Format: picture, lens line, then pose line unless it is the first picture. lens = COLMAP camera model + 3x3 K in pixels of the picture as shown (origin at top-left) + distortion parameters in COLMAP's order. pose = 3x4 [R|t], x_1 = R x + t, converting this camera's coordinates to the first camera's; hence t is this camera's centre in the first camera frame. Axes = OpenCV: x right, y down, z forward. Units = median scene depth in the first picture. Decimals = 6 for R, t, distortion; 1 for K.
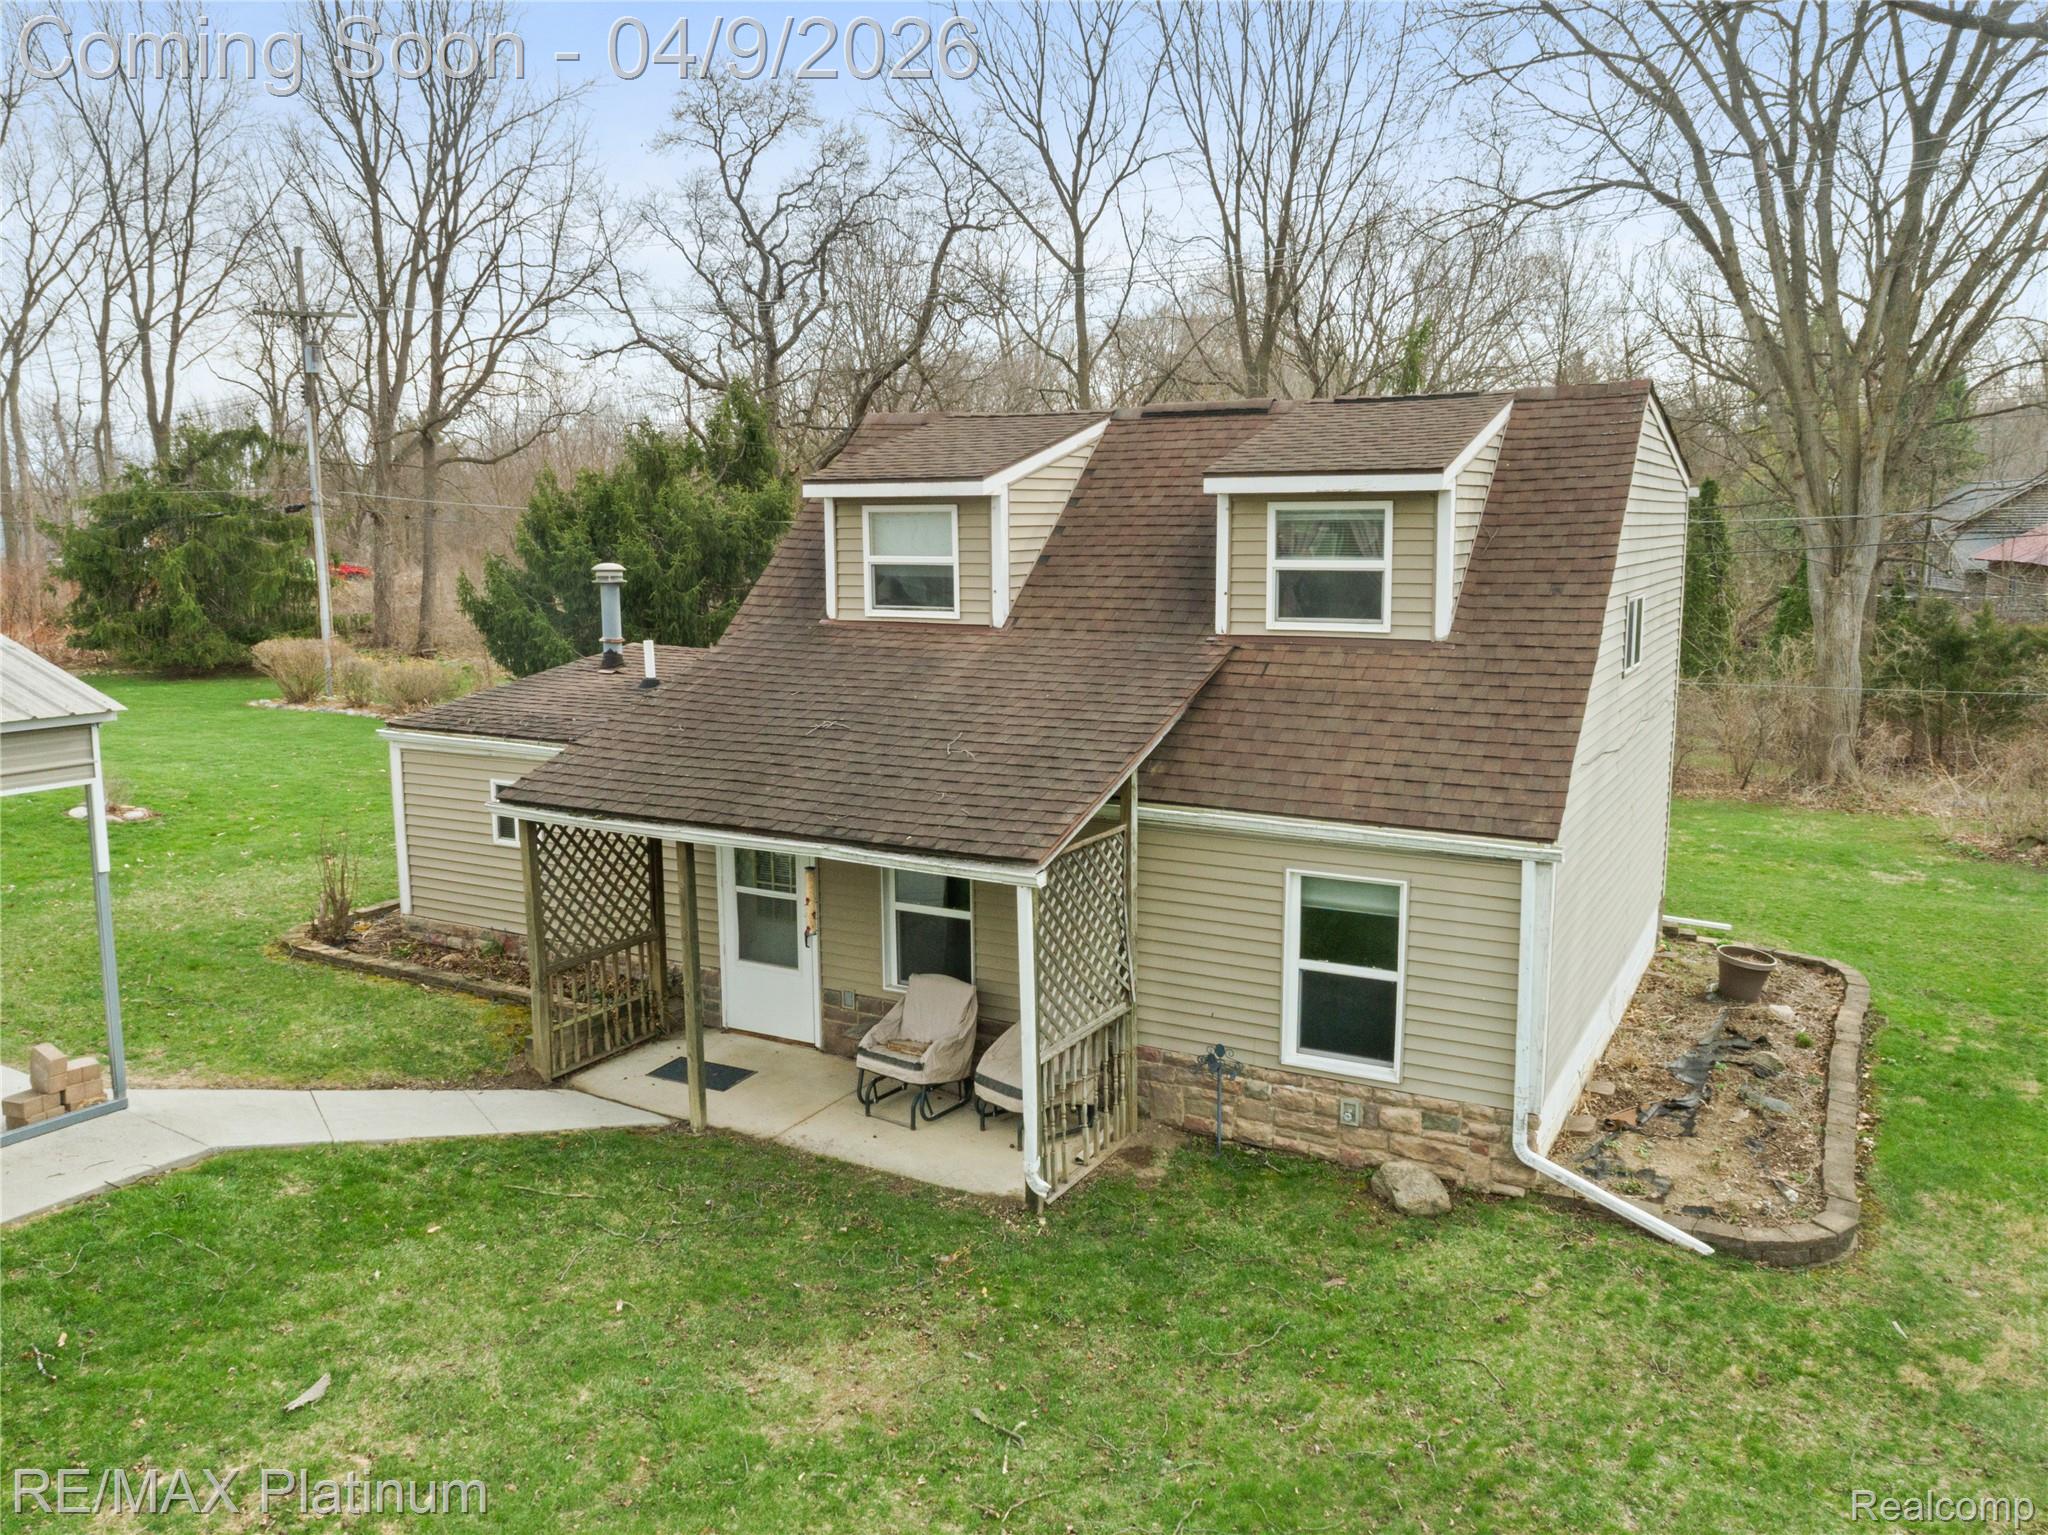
lens RADIAL K [[1559.9, 0, 1020.3], [0, 1559.9, 745.9], [0, 0, 1]] dist [-0.032717, 0.007865]
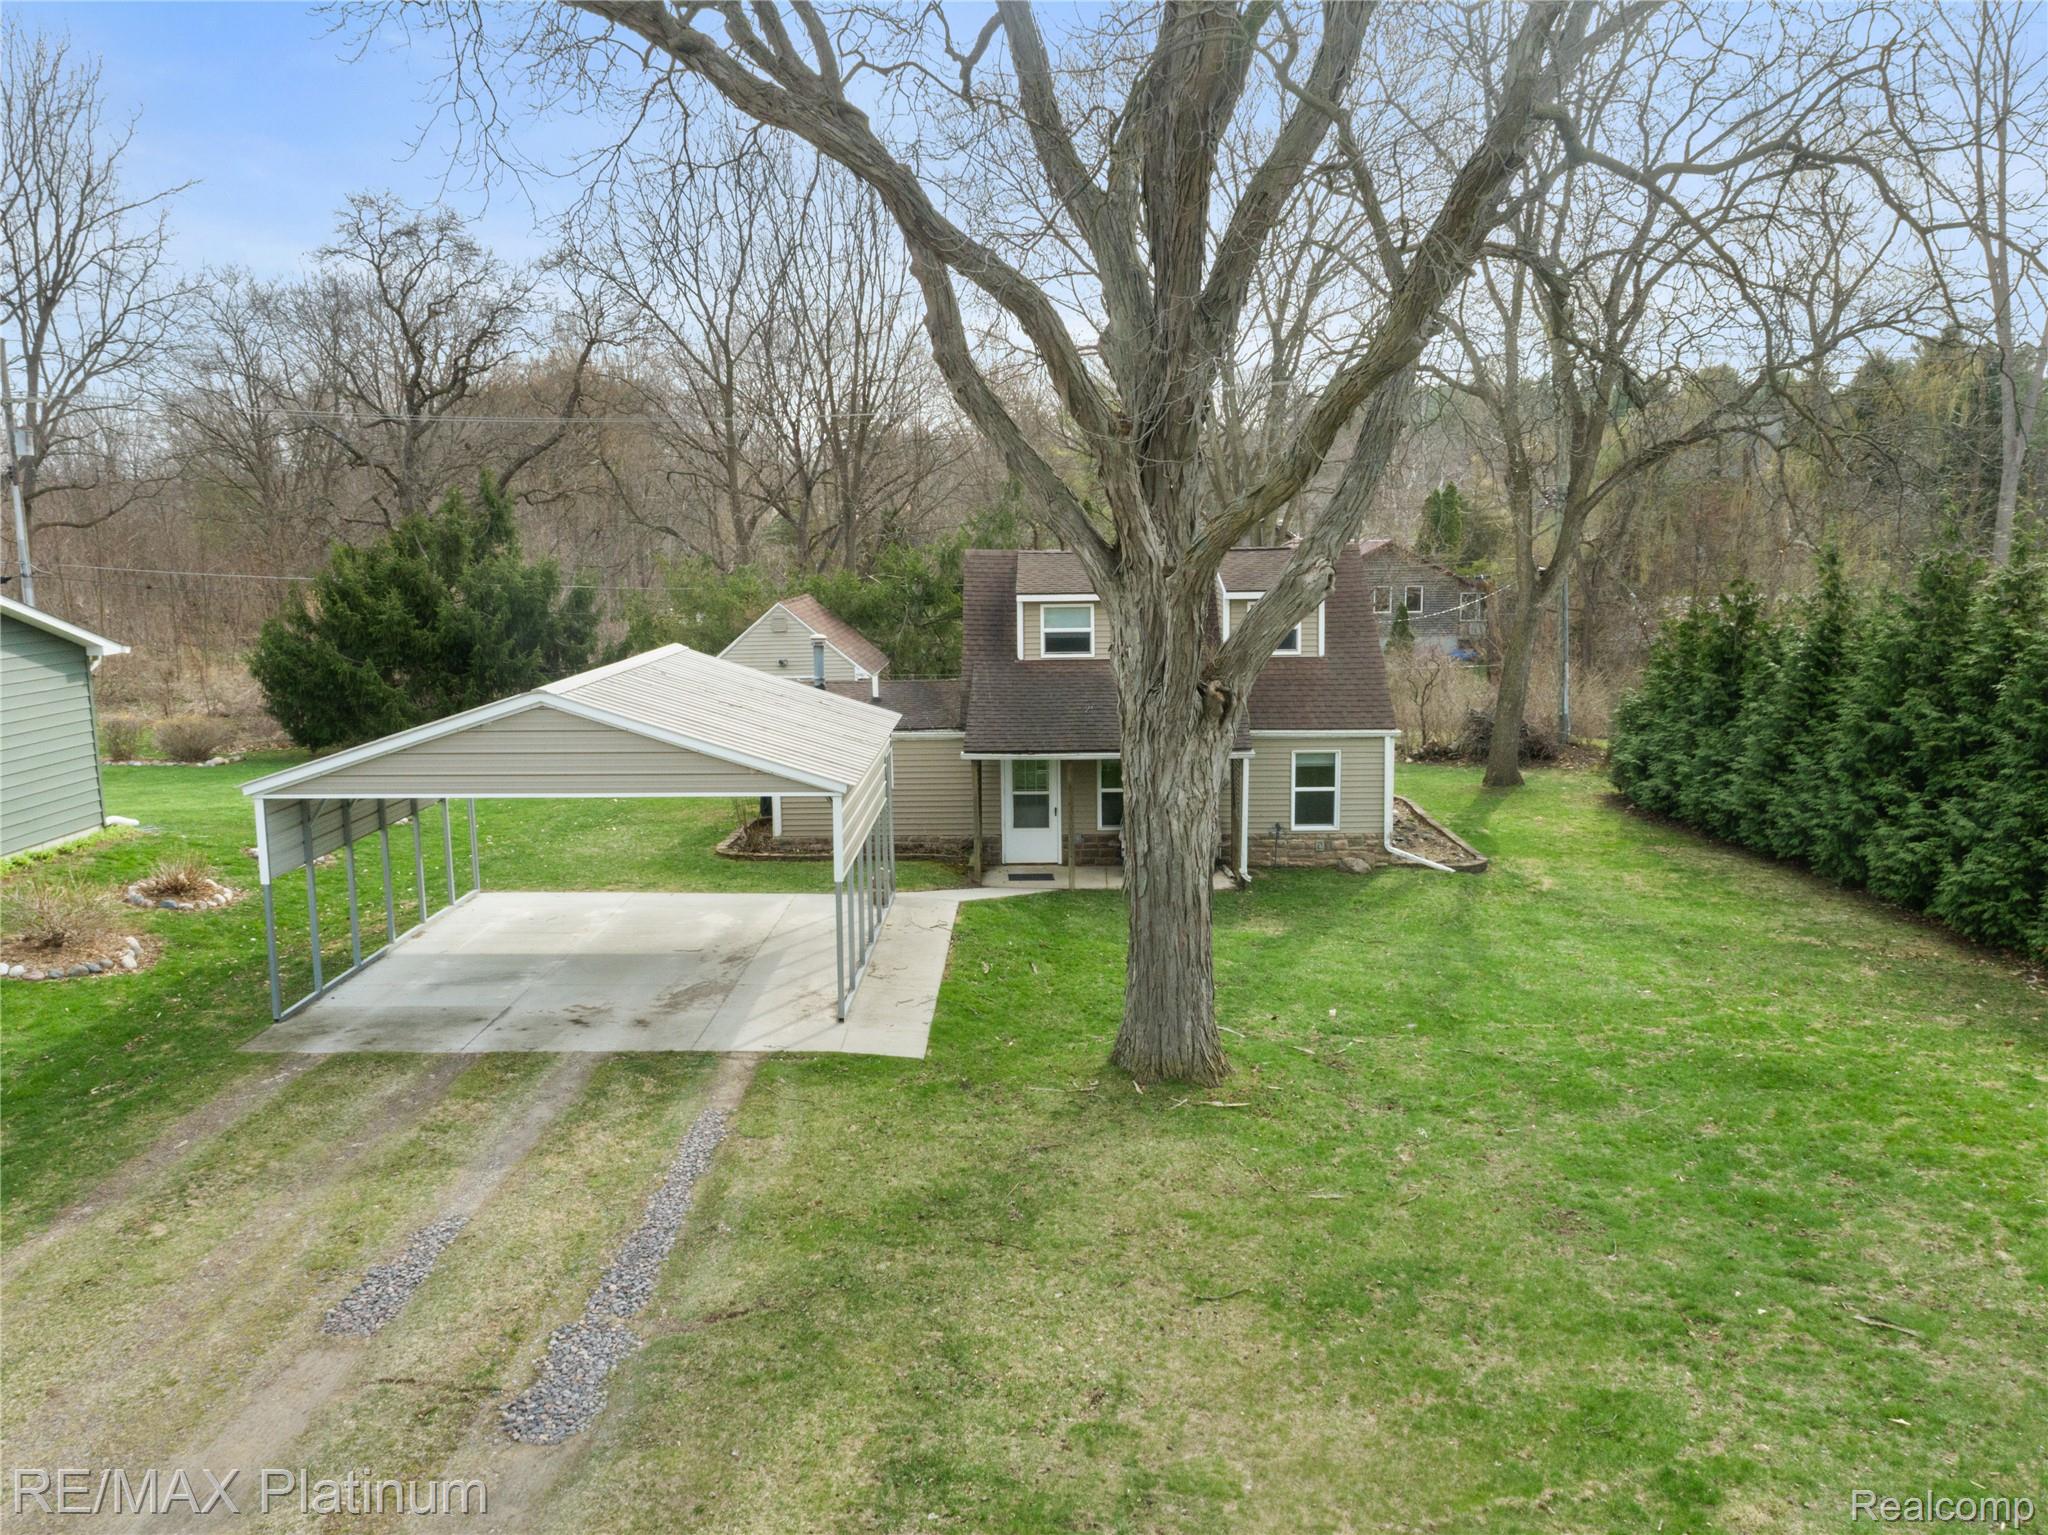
lens RADIAL K [[1551.2, 0, 1025.0], [0, 1551.2, 758.5], [0, 0, 1]] dist [-0.022704, 0.016150]
pose [[0.882547, -0.077339, 0.463821, -1.155002], [0.077549, 0.996814, 0.018654, 0.009709], [-0.463786, 0.019506, 0.885733, -0.851232]]
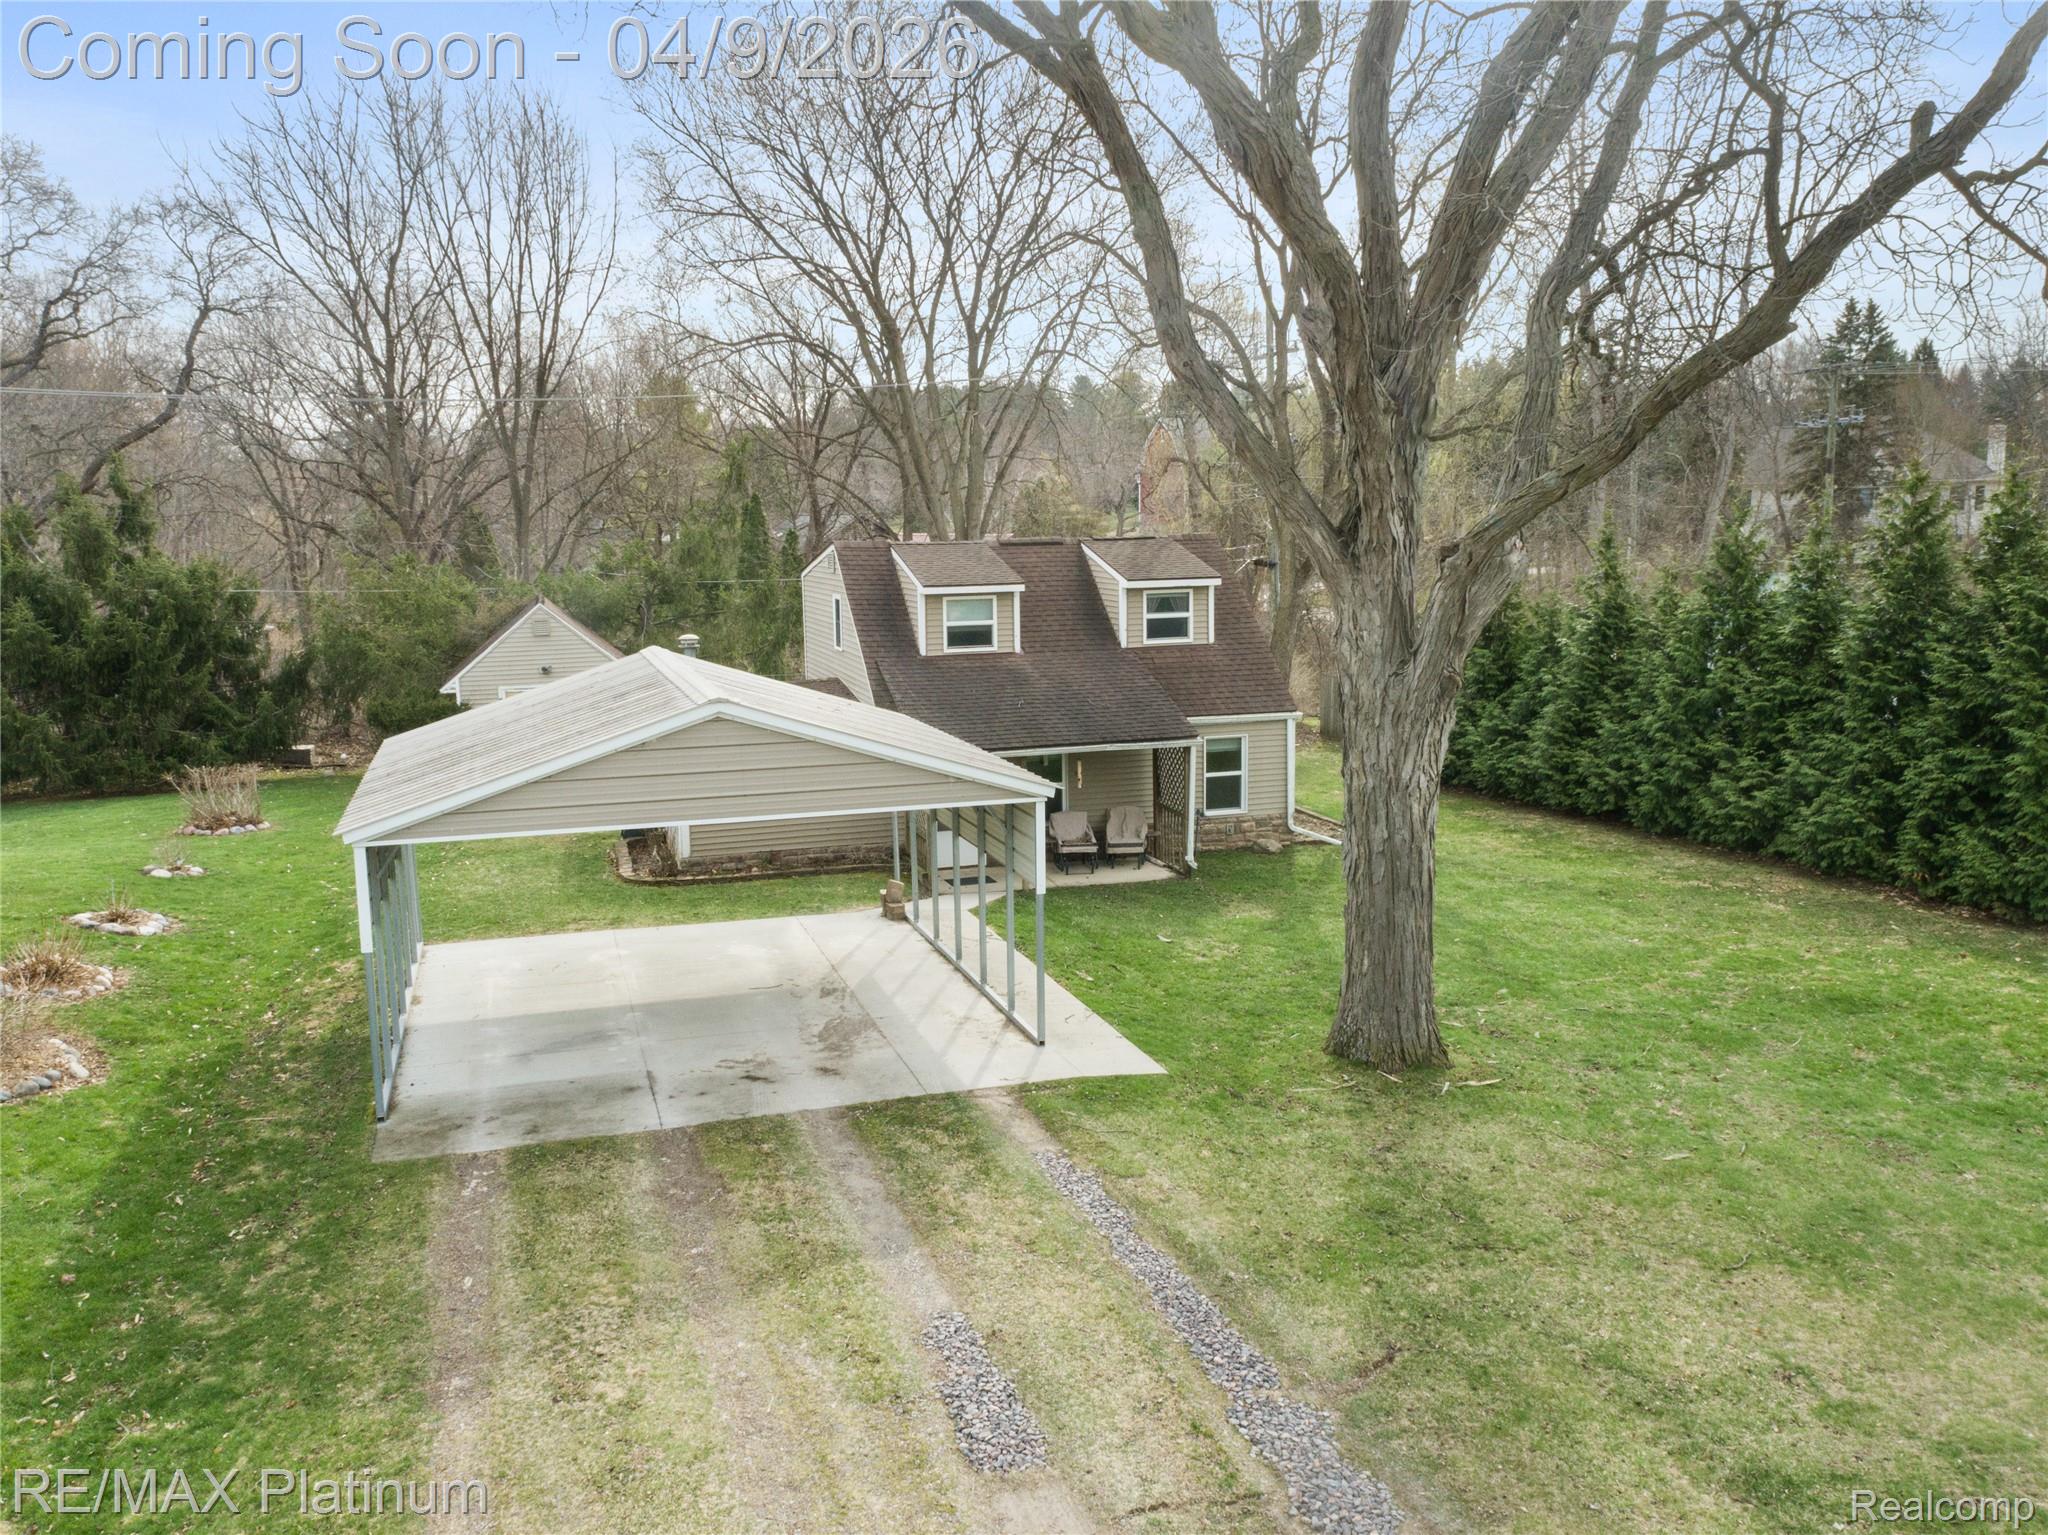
lens RADIAL K [[1551.2, 0, 1025.0], [0, 1551.2, 758.5], [0, 0, 1]] dist [-0.022704, 0.016150]
pose [[0.688877, -0.118566, 0.715116, -1.551658], [0.117773, 0.991731, 0.050977, -0.041626], [-0.715247, 0.049104, 0.697144, -0.459559]]
